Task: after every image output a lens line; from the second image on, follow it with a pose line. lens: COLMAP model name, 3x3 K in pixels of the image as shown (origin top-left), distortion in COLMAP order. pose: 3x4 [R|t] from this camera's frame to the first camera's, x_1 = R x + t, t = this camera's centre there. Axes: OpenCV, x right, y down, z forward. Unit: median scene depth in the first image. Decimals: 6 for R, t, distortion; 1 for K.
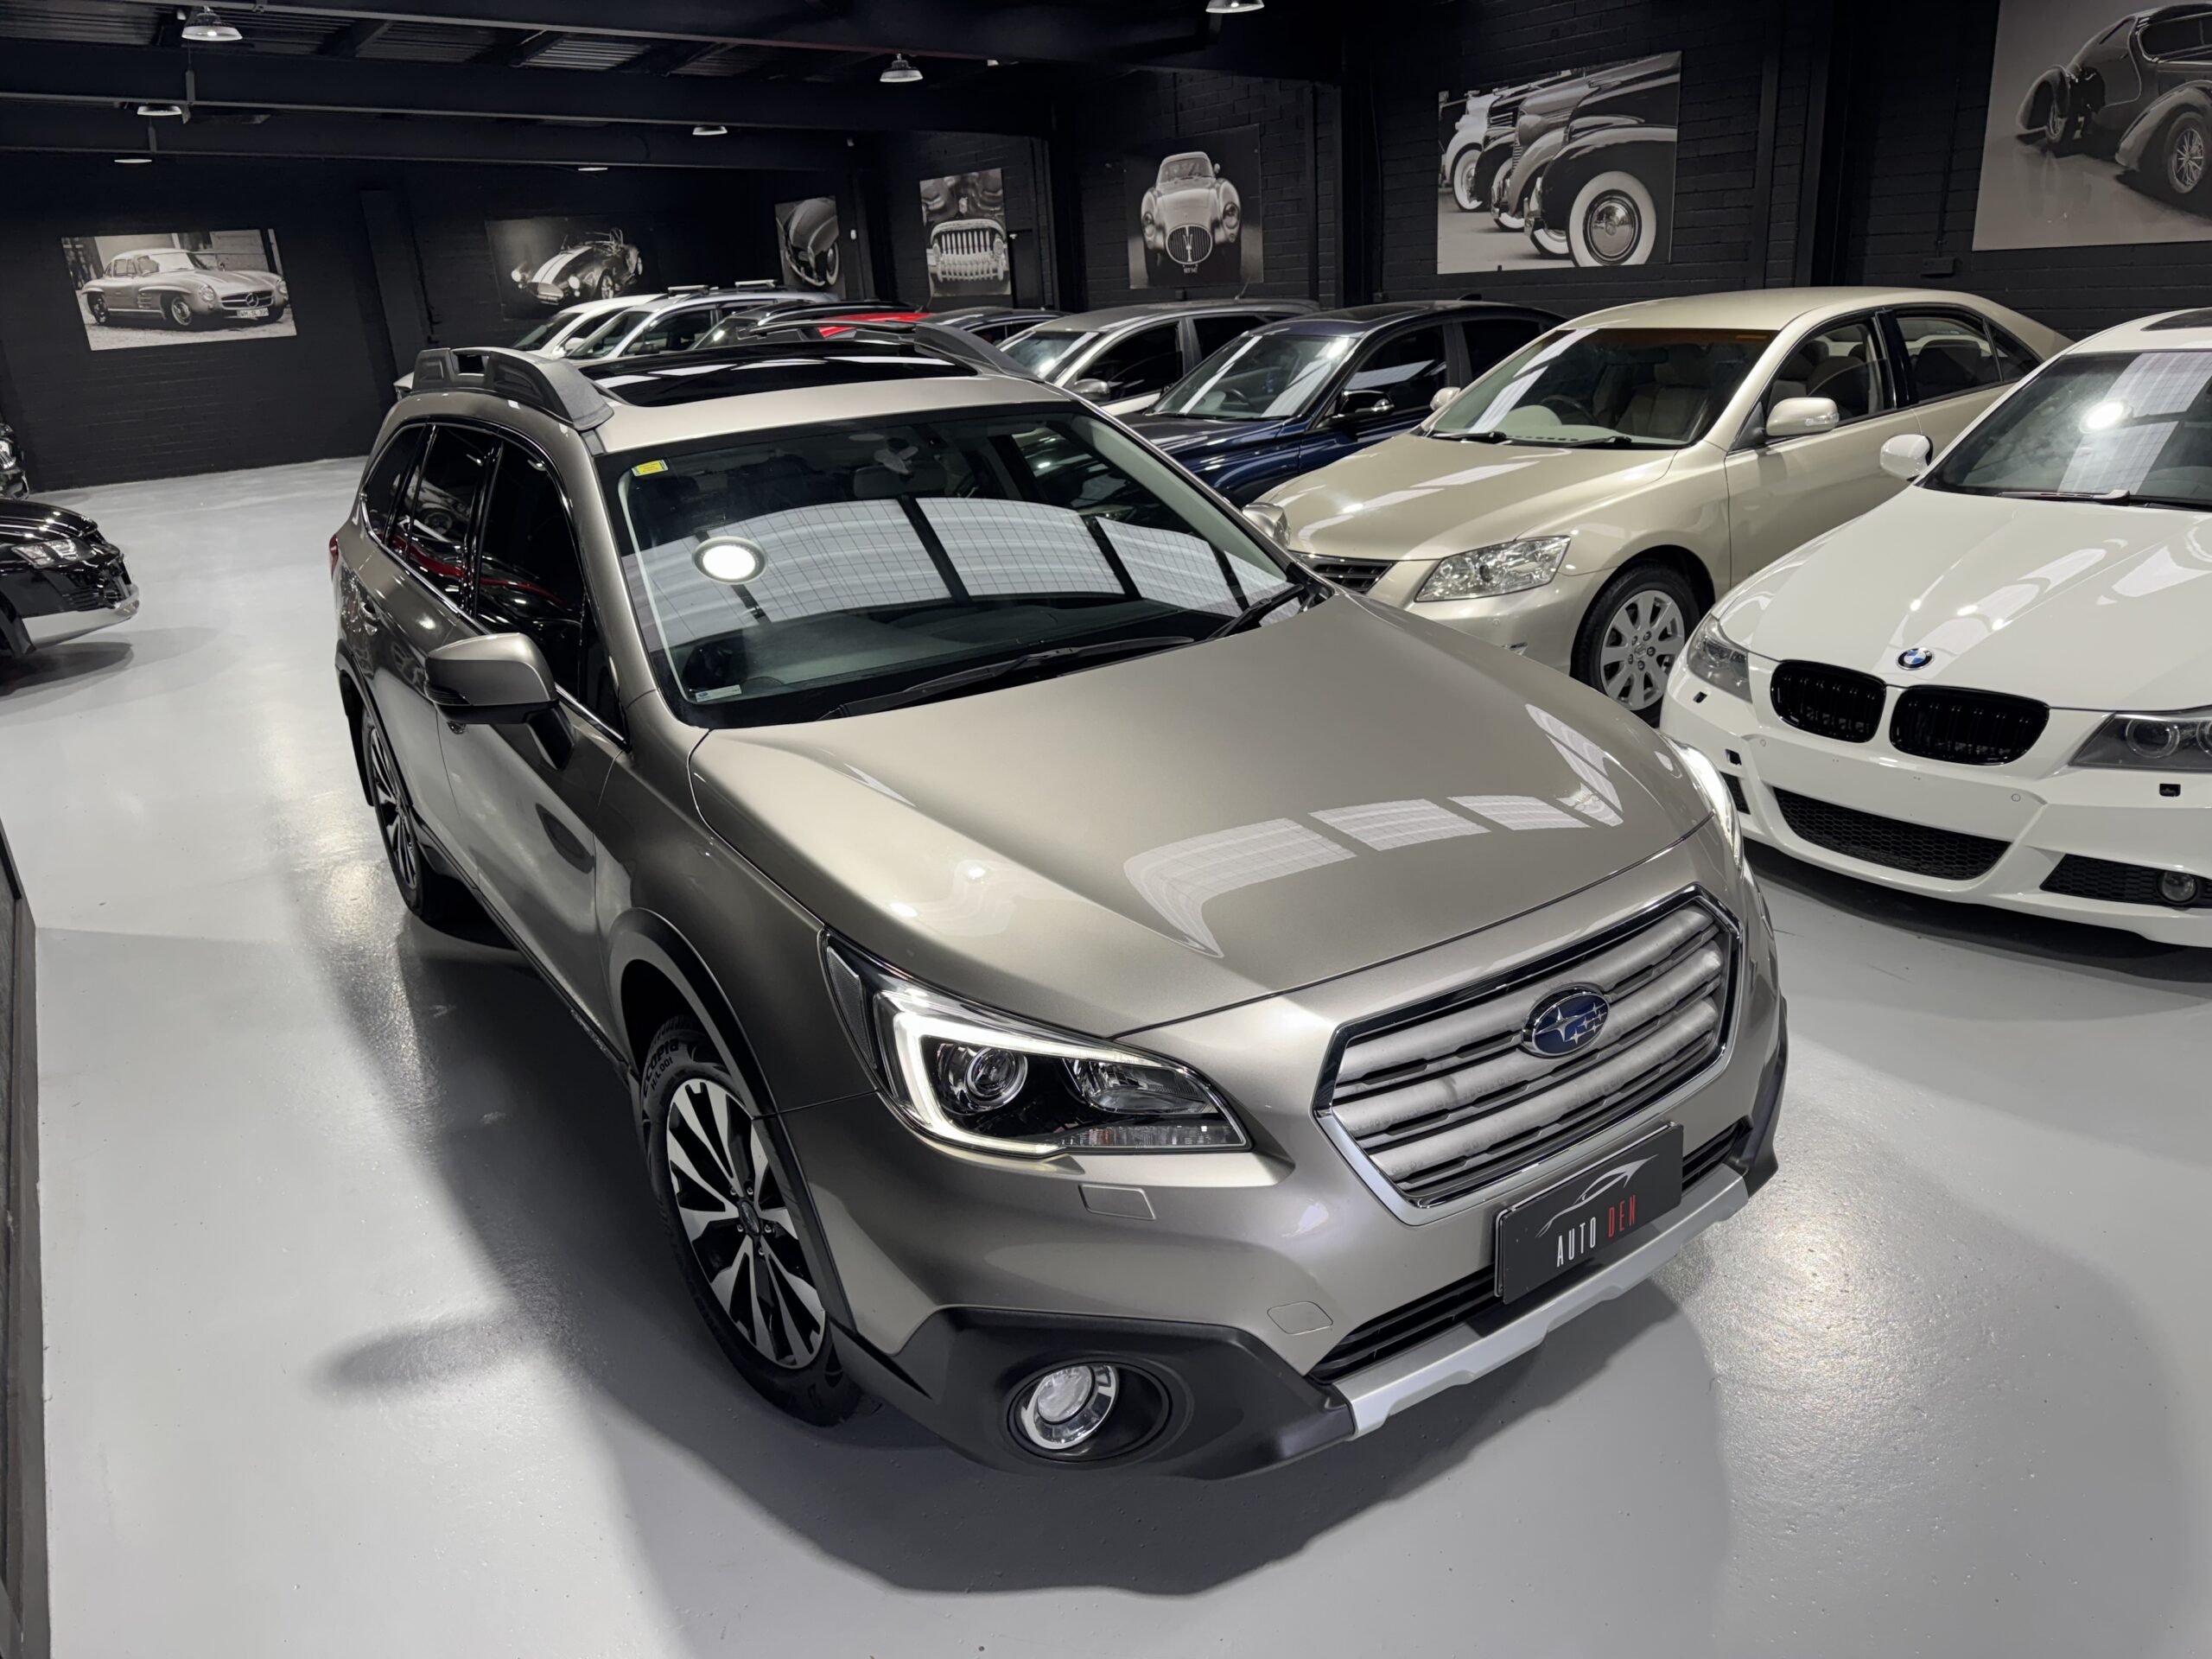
lens RADIAL K [[1561.6, 0, 1111.6], [0, 1561.6, 811.7], [0, 0, 1]] dist [0.030878, -0.032210]
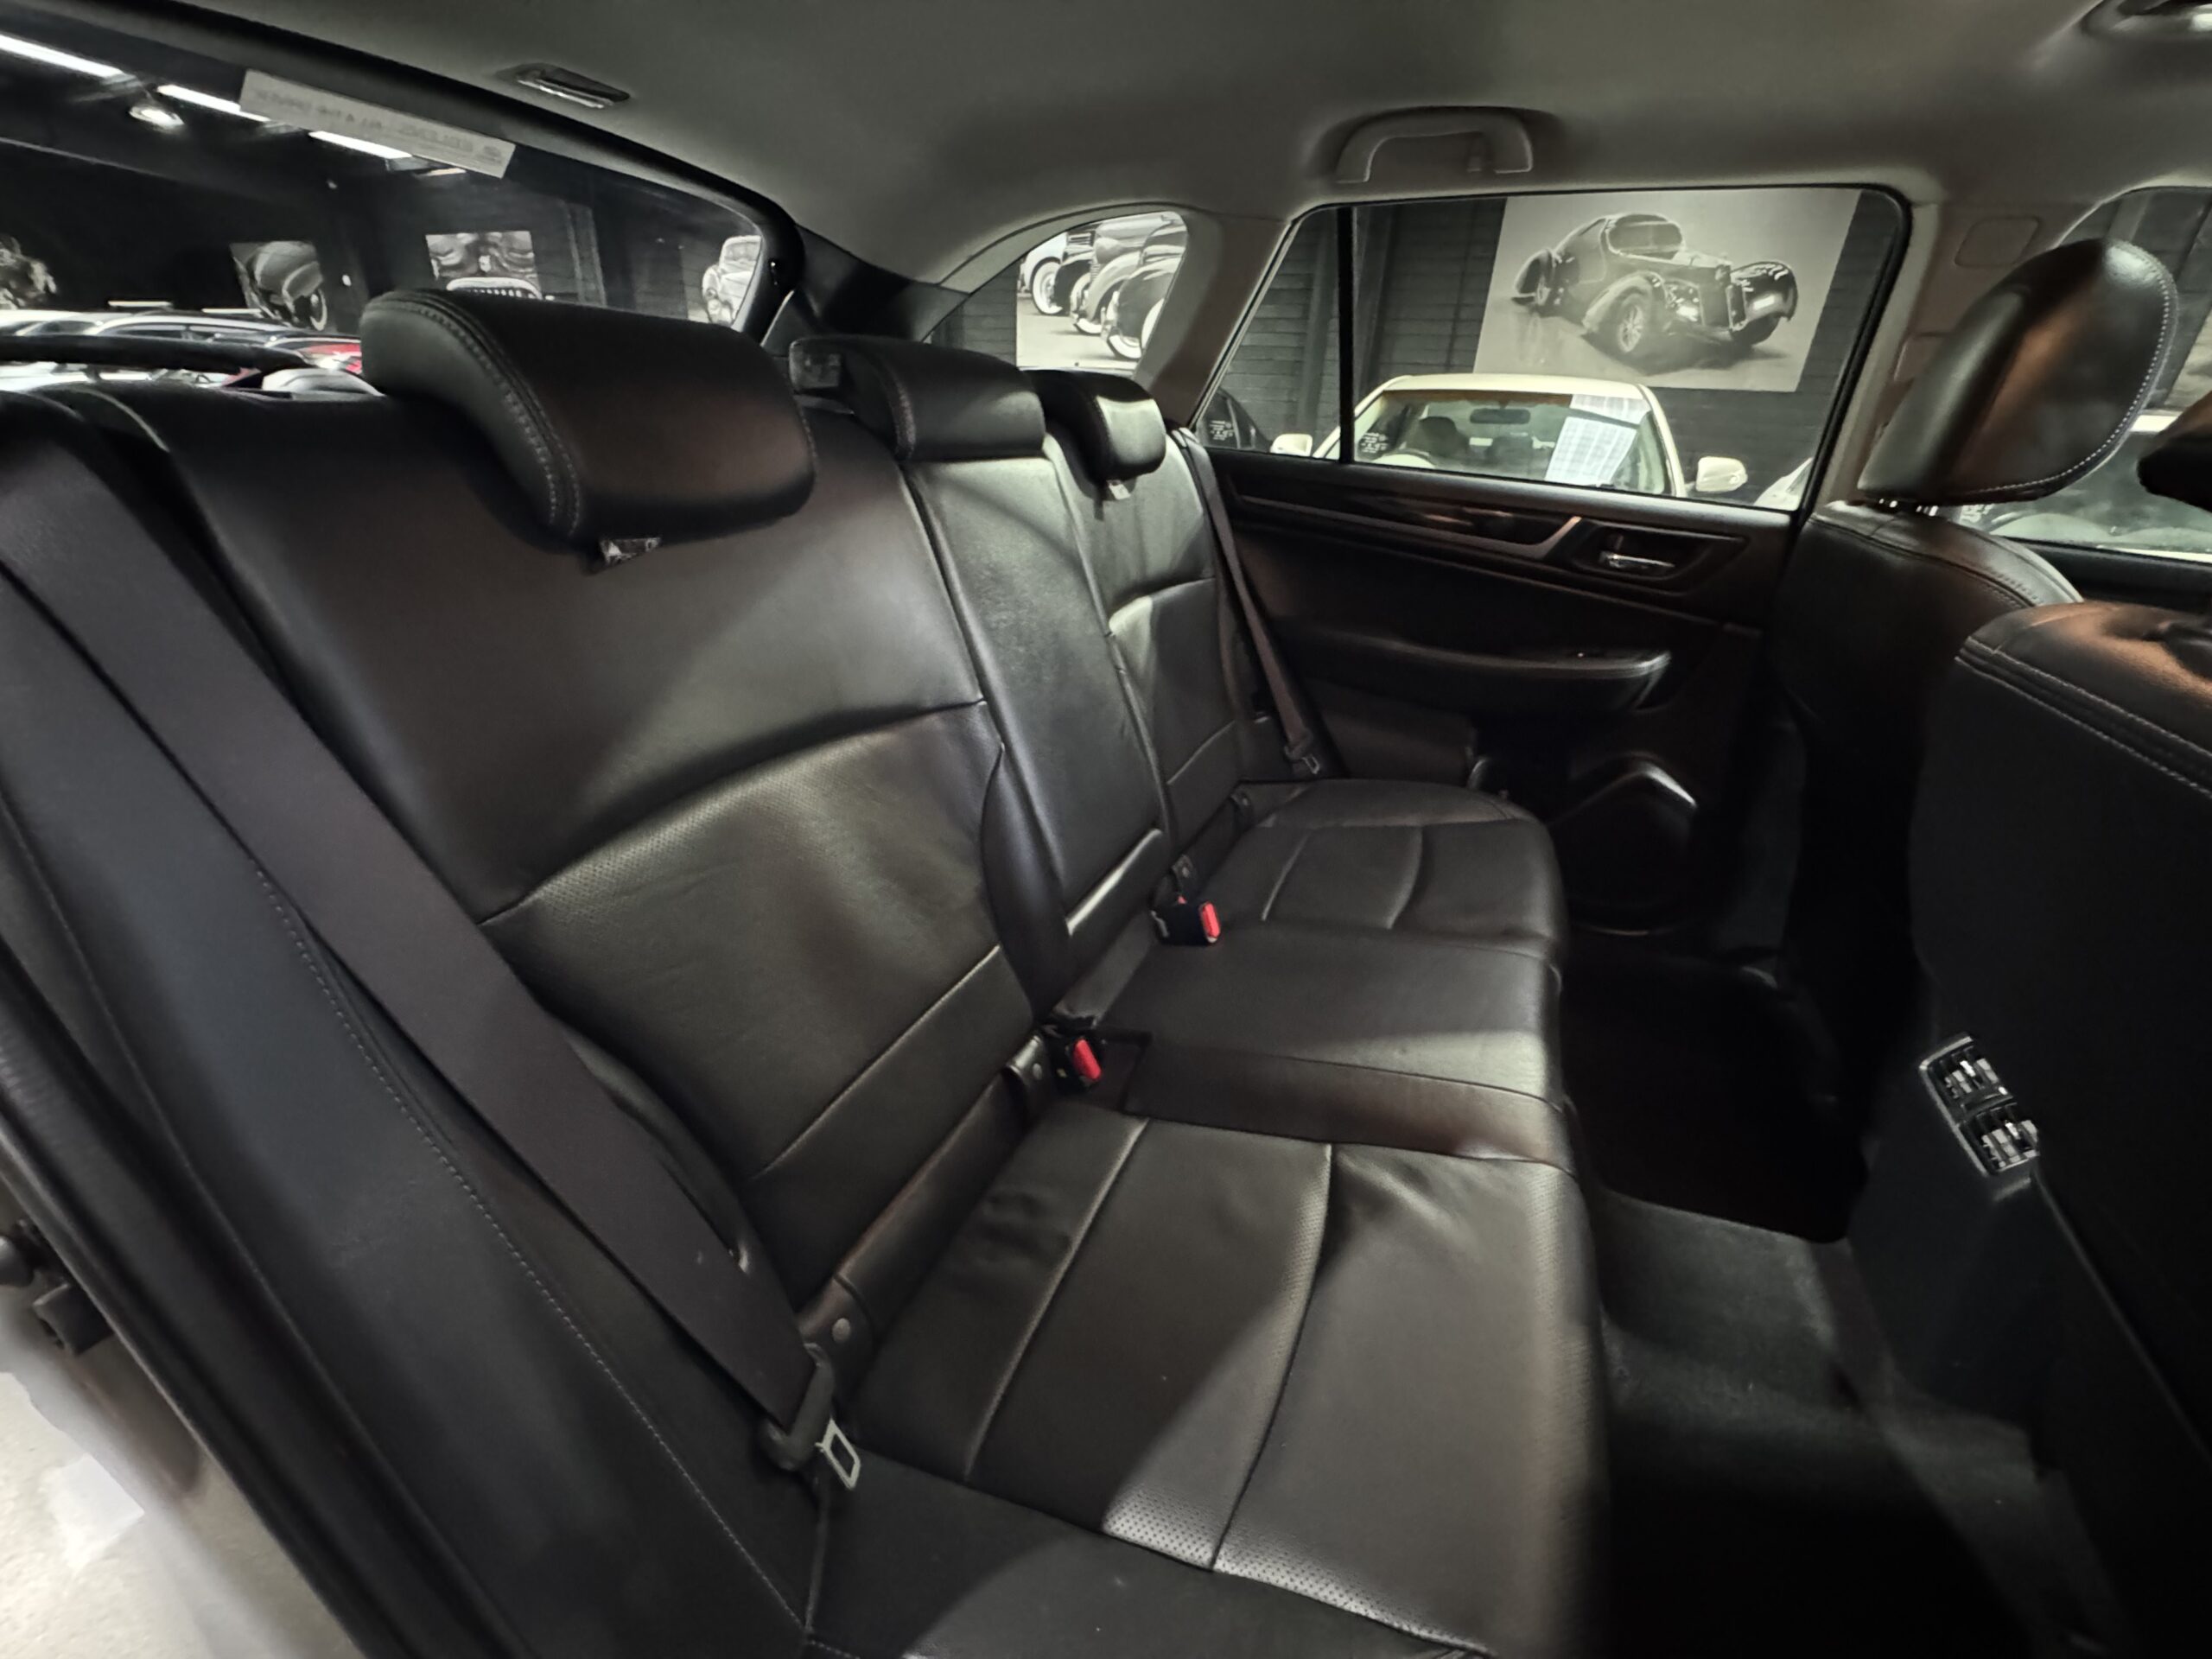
lens RADIAL K [[889.1, 0, 1112.7], [0, 889.1, 823.2], [0, 0, 1]] dist [-0.006885, 0.000726]
pose [[0.842323, -0.130067, 0.523044, -0.152765], [0.081429, 0.990016, 0.115055, -0.058489], [-0.532787, -0.054323, 0.844504, 0.354138]]
